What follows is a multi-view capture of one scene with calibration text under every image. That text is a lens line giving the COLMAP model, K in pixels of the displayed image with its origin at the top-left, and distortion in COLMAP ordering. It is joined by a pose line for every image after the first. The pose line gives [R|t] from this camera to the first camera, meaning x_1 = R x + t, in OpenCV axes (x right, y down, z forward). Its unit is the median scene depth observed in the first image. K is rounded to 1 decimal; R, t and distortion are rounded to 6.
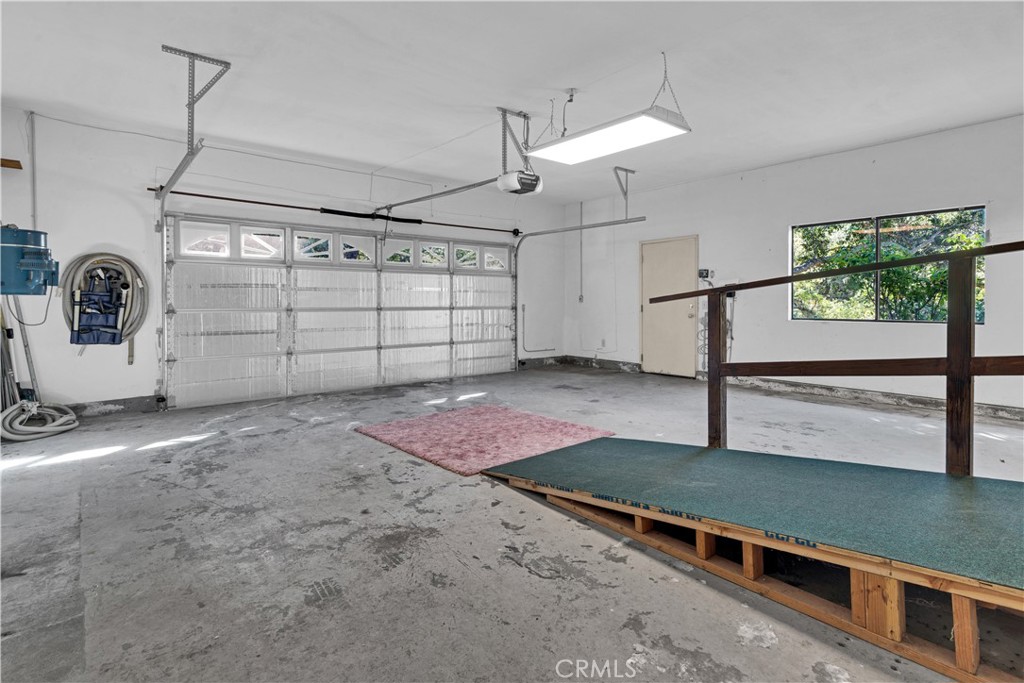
lens RADIAL K [[516.8, 0, 511.8], [0, 516.8, 306.8], [0, 0, 1]] dist [0.029394, -0.000168]
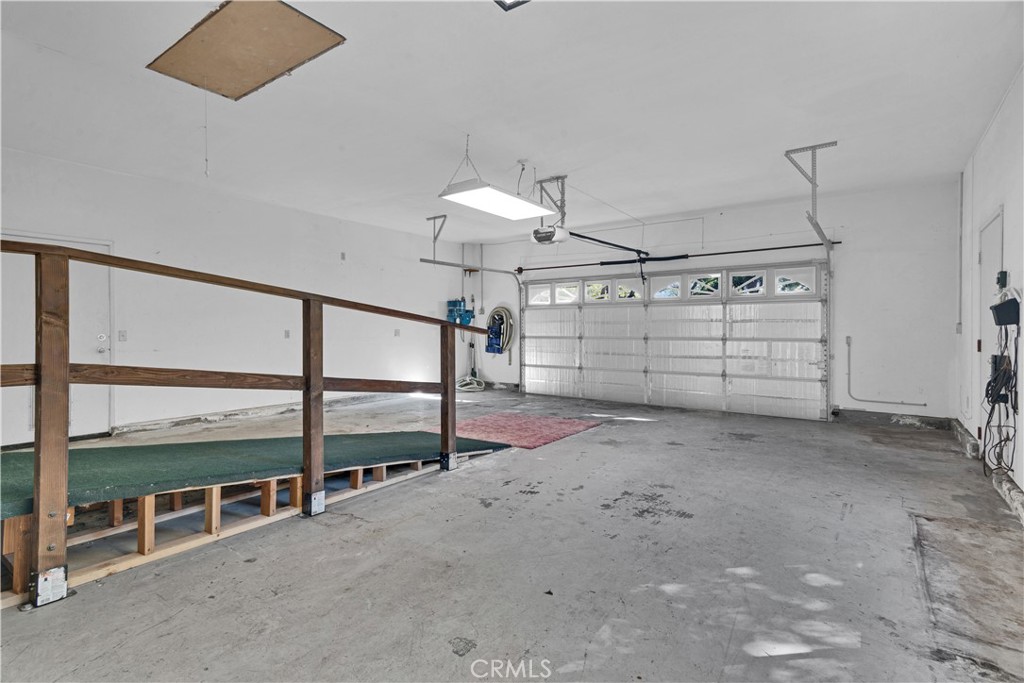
lens RADIAL K [[516.8, 0, 511.1], [0, 516.8, 334.2], [0, 0, 1]] dist [0.029394, -0.000168]
pose [[0.232977, 0.008334, -0.972447, 0.811589], [-0.009363, 0.999936, 0.006327, -0.009913], [0.972437, 0.007631, 0.233040, 0.432030]]
